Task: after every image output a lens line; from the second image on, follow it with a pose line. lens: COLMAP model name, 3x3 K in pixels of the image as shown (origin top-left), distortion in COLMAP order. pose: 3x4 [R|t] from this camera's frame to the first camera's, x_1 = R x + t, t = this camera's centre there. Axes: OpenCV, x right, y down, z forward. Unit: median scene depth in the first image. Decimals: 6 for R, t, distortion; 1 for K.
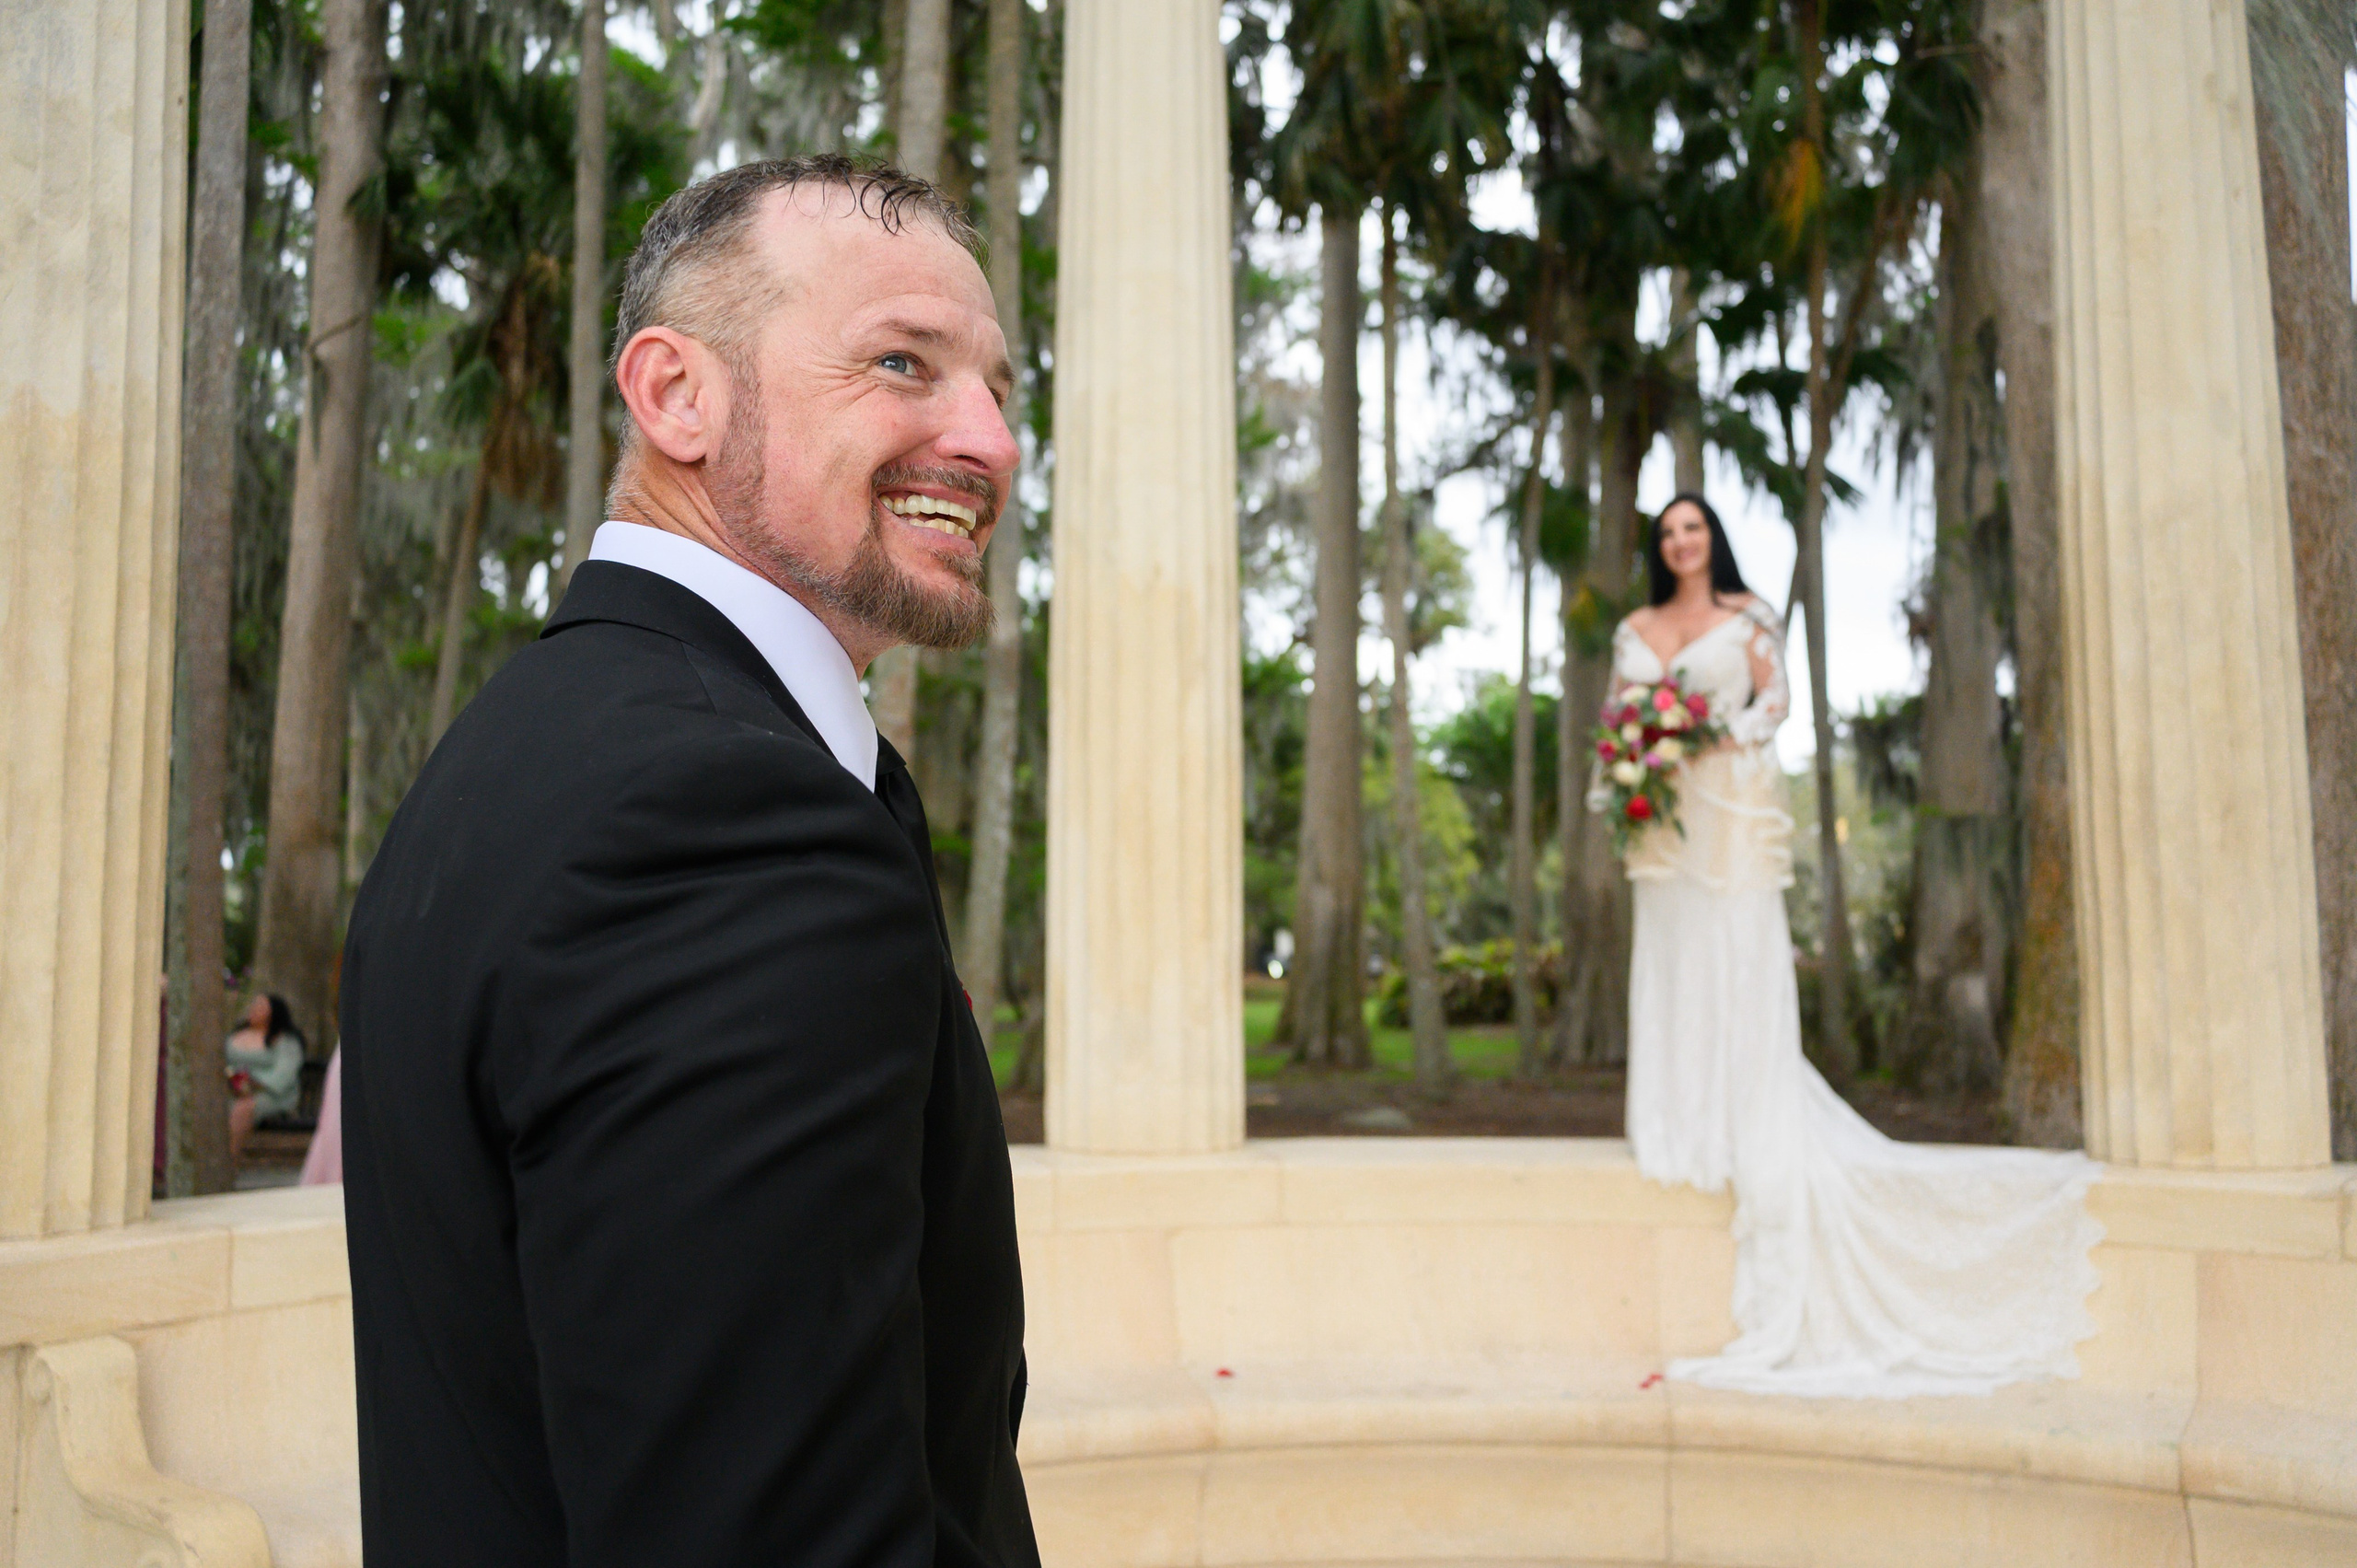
lens RADIAL K [[1944.5, 0, 1178.5], [0, 1944.5, 784.0], [0, 0, 1]] dist [-0.002698, -0.009531]
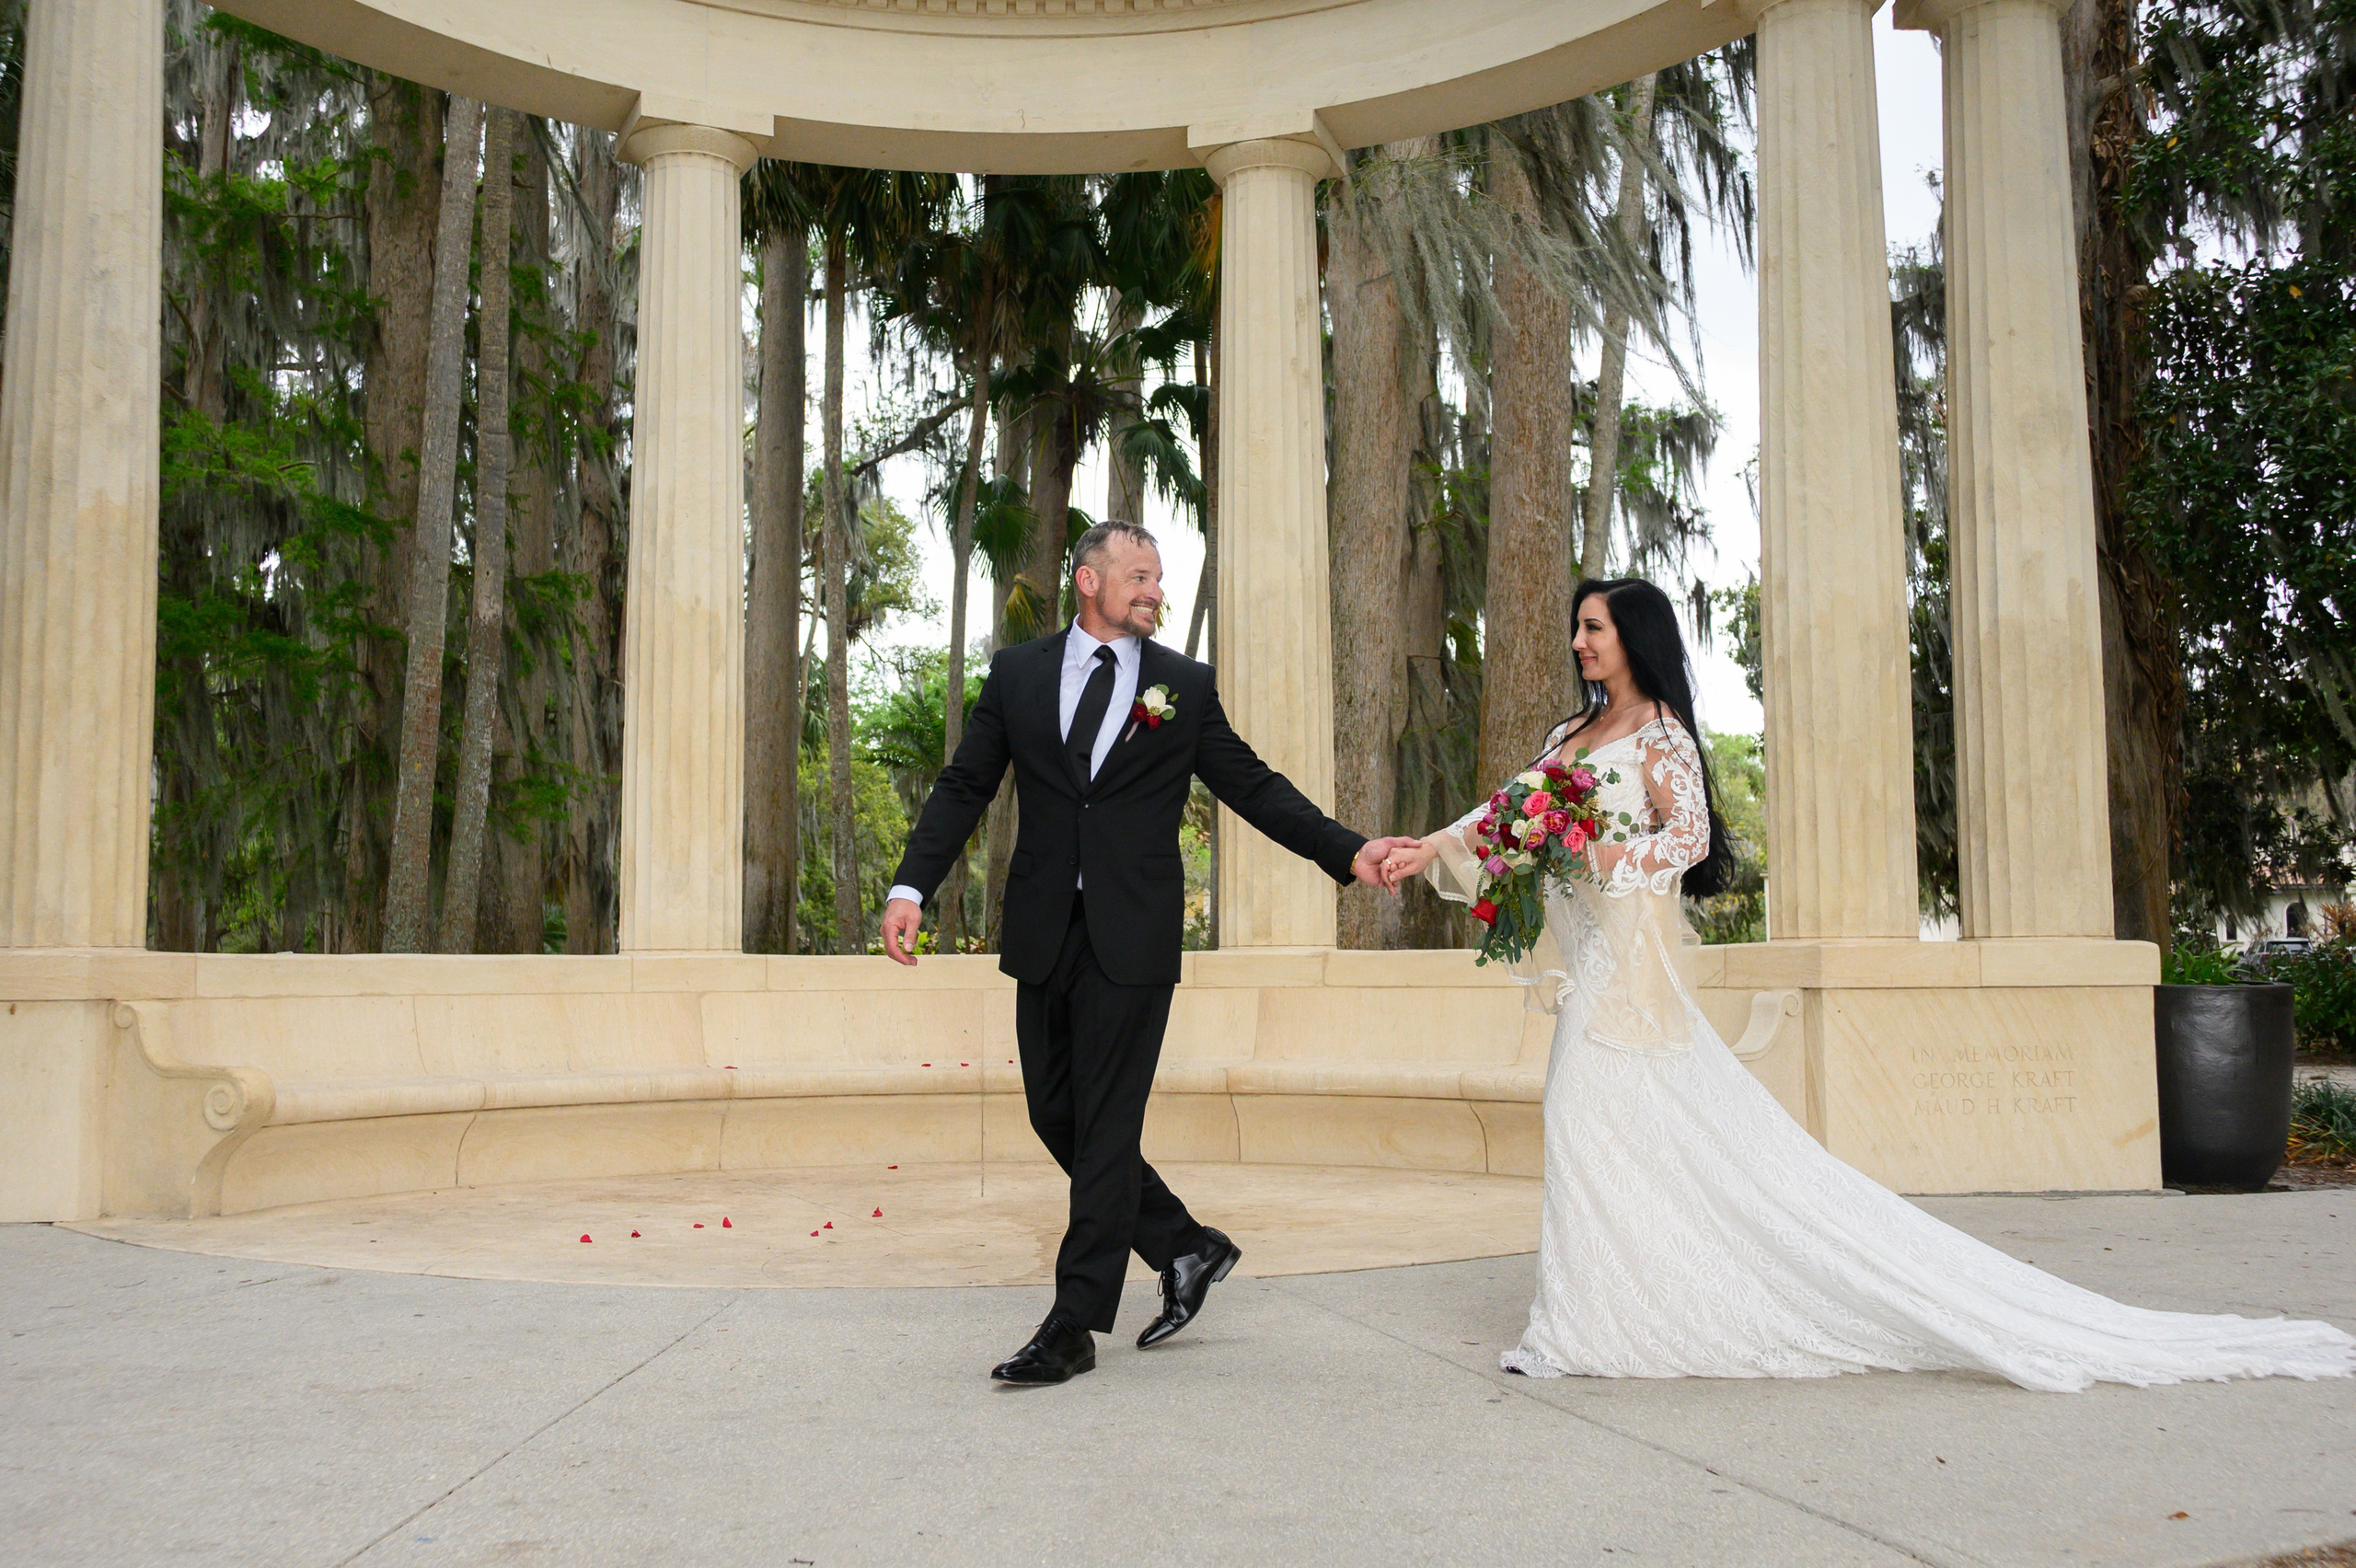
lens RADIAL K [[2200.6, 0, 1170.9], [0, 2200.6, 792.7], [0, 0, 1]] dist [-0.003545, 0.003928]
pose [[0.964519, 0.020207, 0.263241, -0.104154], [-0.022039, 0.999749, 0.004006, 0.034651], [-0.263094, -0.009665, 0.964722, -0.846327]]
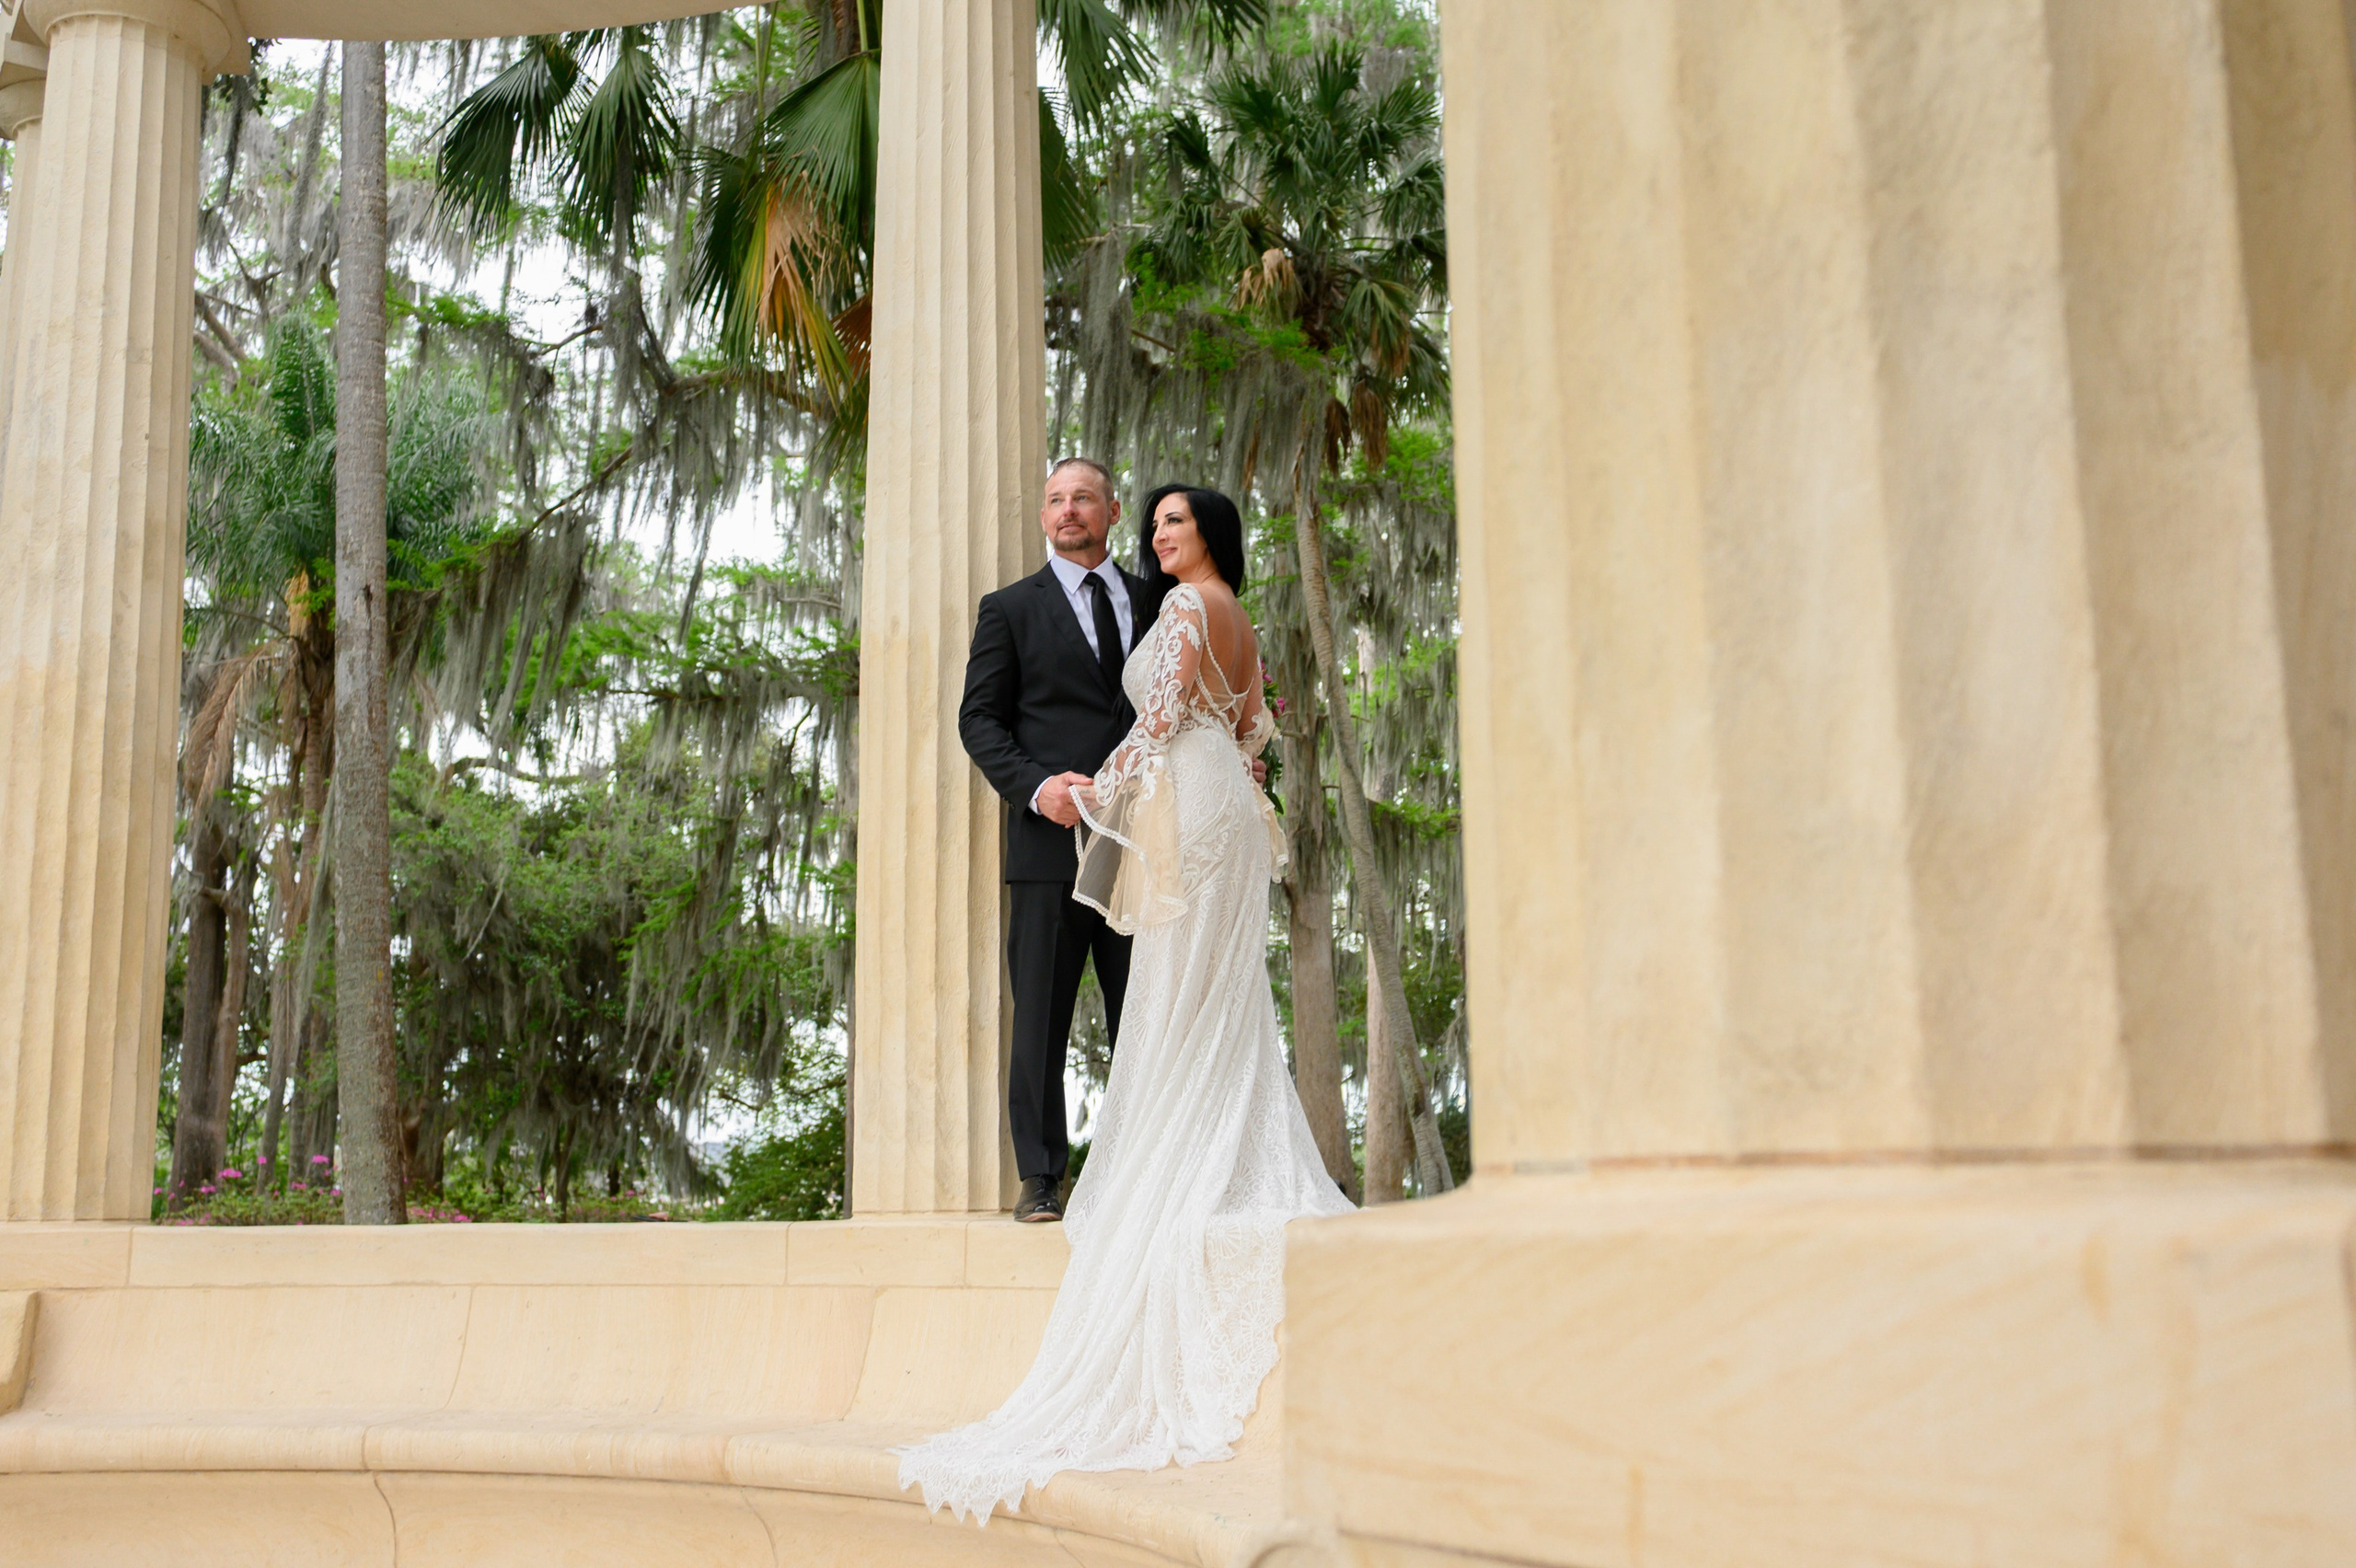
lens RADIAL K [[2048.6, 0, 1123.2], [0, 2048.6, 834.7], [0, 0, 1]] dist [0.000004, -0.008042]
pose [[0.711442, -0.120116, -0.692403, 0.726196], [0.074685, 0.992628, -0.095459, 0.098608], [0.698765, 0.016202, 0.715168, 0.305174]]
